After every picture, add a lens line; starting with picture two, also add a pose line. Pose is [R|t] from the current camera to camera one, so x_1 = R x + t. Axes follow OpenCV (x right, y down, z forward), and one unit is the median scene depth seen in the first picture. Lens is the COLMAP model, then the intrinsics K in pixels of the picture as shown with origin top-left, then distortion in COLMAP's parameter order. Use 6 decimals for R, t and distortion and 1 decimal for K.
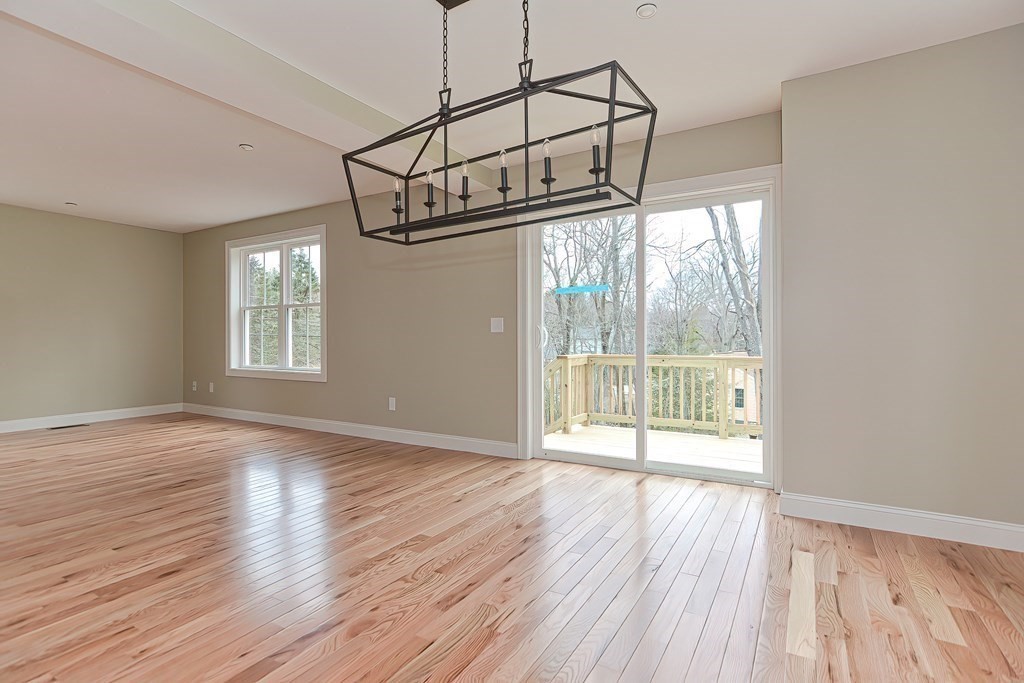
lens RADIAL K [[501.0, 0, 510.2], [0, 501.0, 338.2], [0, 0, 1]] dist [0.001294, 0.001969]
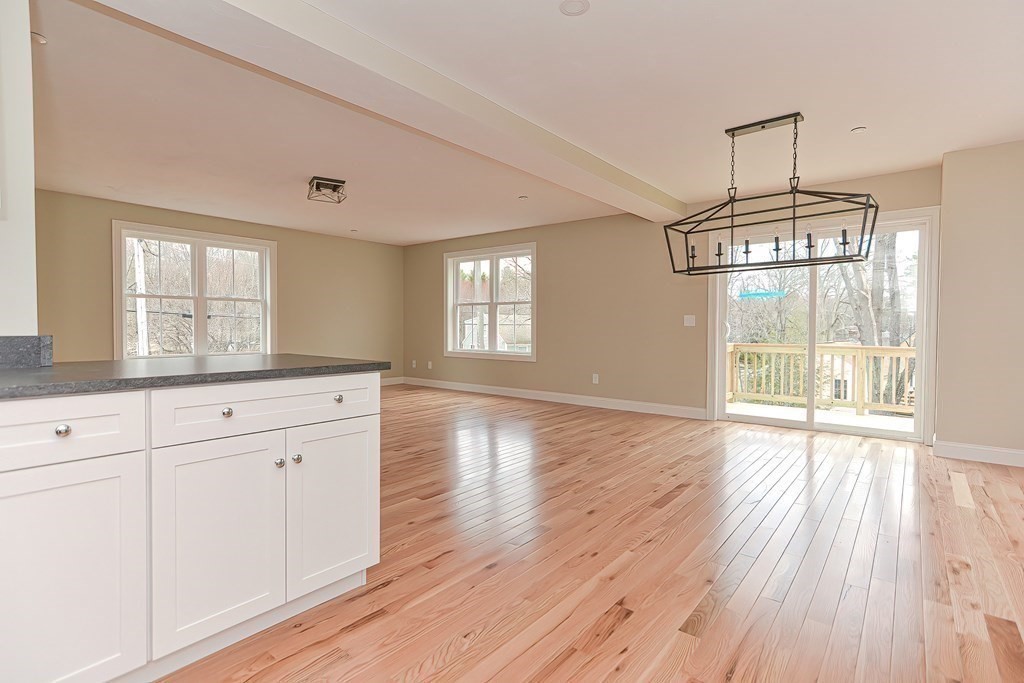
lens RADIAL K [[501.0, 0, 510.2], [0, 501.0, 338.2], [0, 0, 1]] dist [0.001294, 0.001969]
pose [[0.989616, 0.009634, -0.143410, -0.323501], [-0.005796, 0.999614, 0.027156, -0.013810], [0.143617, -0.026042, 0.989291, -0.415446]]
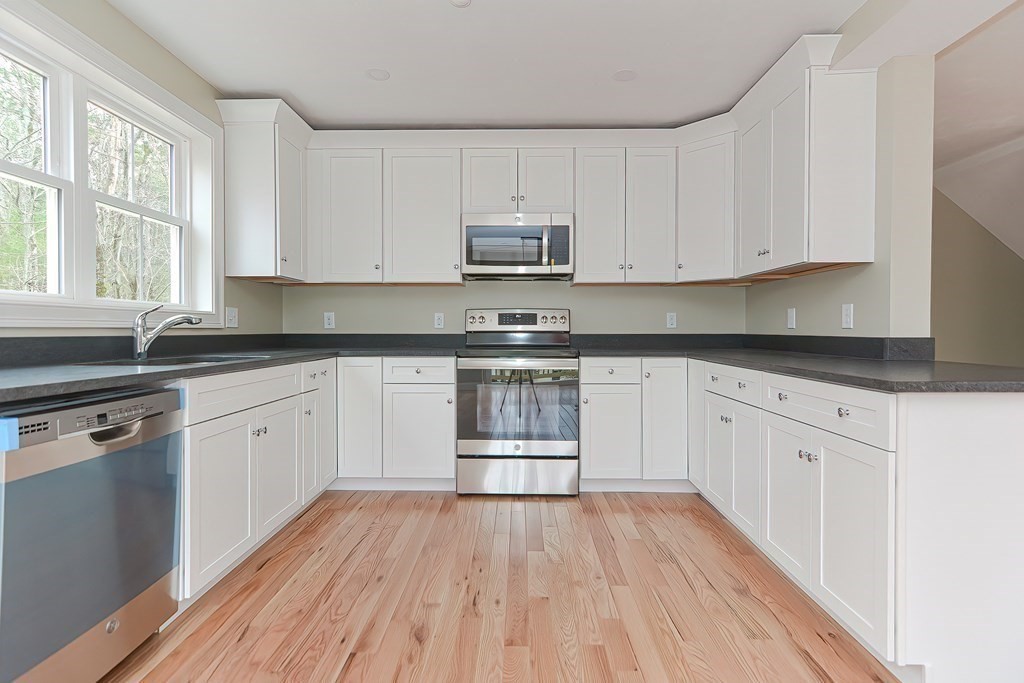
lens RADIAL K [[512.0, 0, 511.8], [0, 512.0, 338.4], [0, 0, 1]] dist [-0.000526, 0.000739]
pose [[-0.867846, 0.007578, -0.496776, -0.115818], [0.000260, 0.999890, 0.014799, -0.011694], [0.496834, 0.012714, -0.867753, 0.218596]]
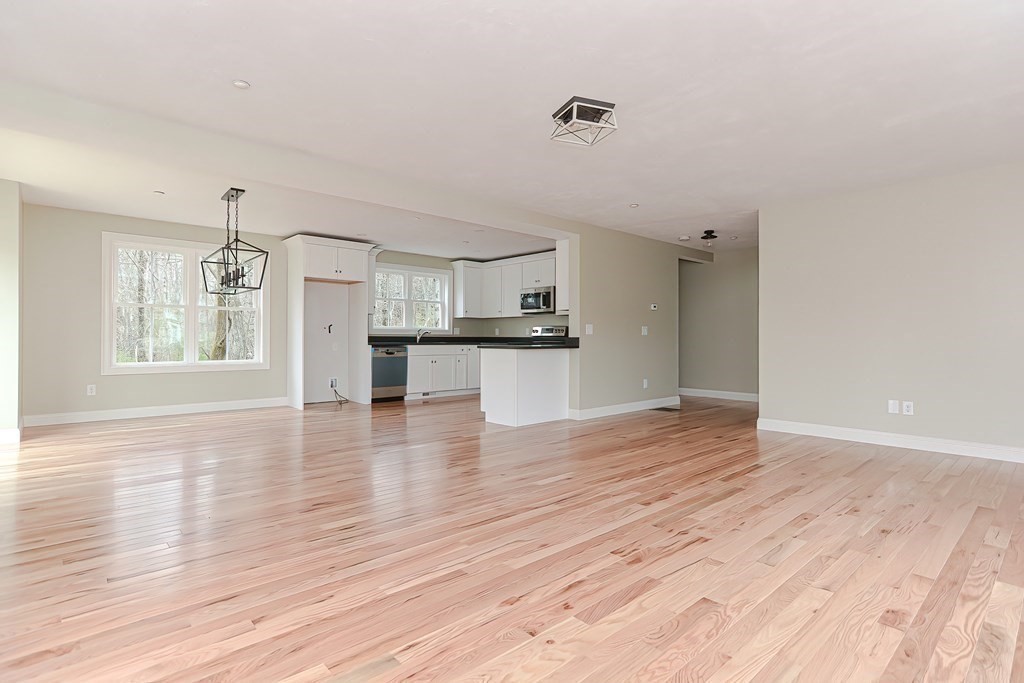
lens RADIAL K [[508.6, 0, 507.2], [0, 508.6, 336.8], [0, 0, 1]] dist [0.000765, 0.000646]
pose [[-0.954389, -0.002978, 0.298552, -1.049397], [-0.004155, 0.999986, -0.003310, -0.000080], [-0.298538, -0.004400, -0.954388, 1.484220]]
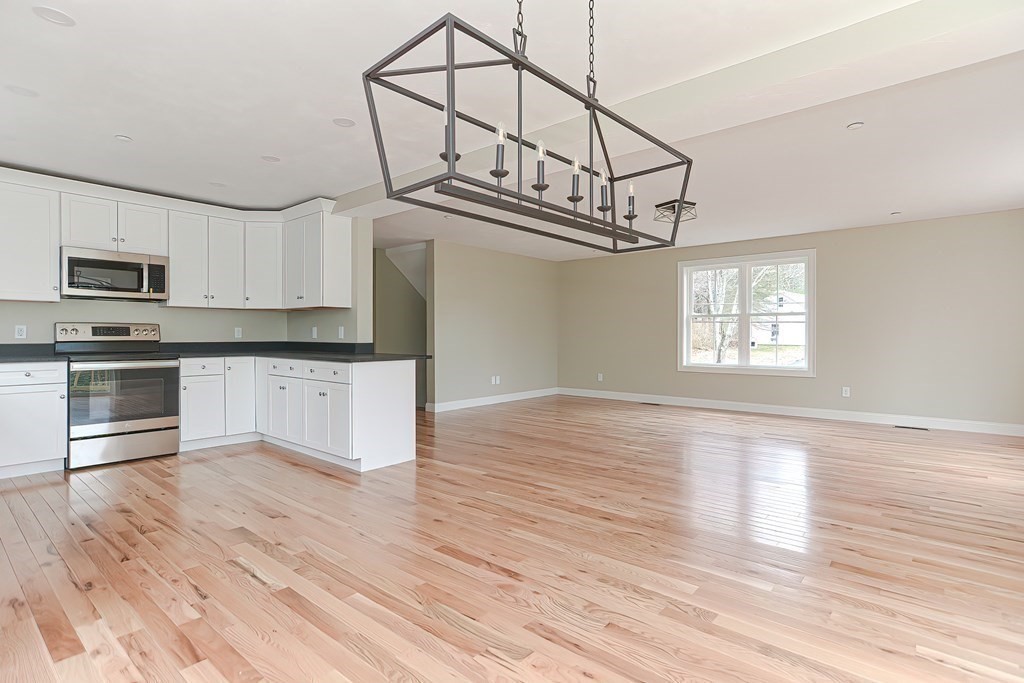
lens RADIAL K [[512.0, 0, 511.8], [0, 512.0, 338.4], [0, 0, 1]] dist [-0.000526, 0.000739]
pose [[-0.175378, 0.004624, -0.984490, 0.403068], [0.002203, 0.999988, 0.004304, -0.019487], [0.984499, -0.001414, -0.175386, 0.525487]]
